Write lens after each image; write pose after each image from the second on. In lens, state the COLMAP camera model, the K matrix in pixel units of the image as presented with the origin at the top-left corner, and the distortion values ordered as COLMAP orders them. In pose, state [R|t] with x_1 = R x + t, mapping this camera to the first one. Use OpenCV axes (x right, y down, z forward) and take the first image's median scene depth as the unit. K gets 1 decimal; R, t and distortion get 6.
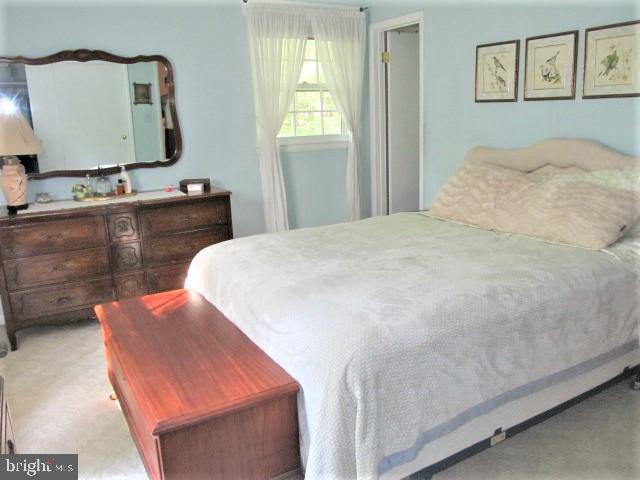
lens RADIAL K [[530.9, 0, 320.0], [0, 530.9, 240.0], [0, 0, 1]] dist [-0.058361, 0.009944]
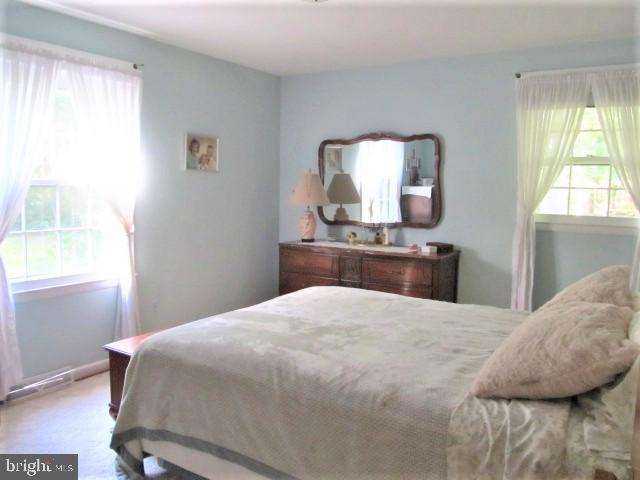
lens RADIAL K [[530.9, 0, 320.0], [0, 530.9, 240.0], [0, 0, 1]] dist [-0.058361, 0.009944]
pose [[0.445487, 0.131949, -0.885511, 0.587021], [-0.235523, 0.971513, 0.026275, -0.084930], [0.863753, 0.196853, 0.463874, 0.256878]]
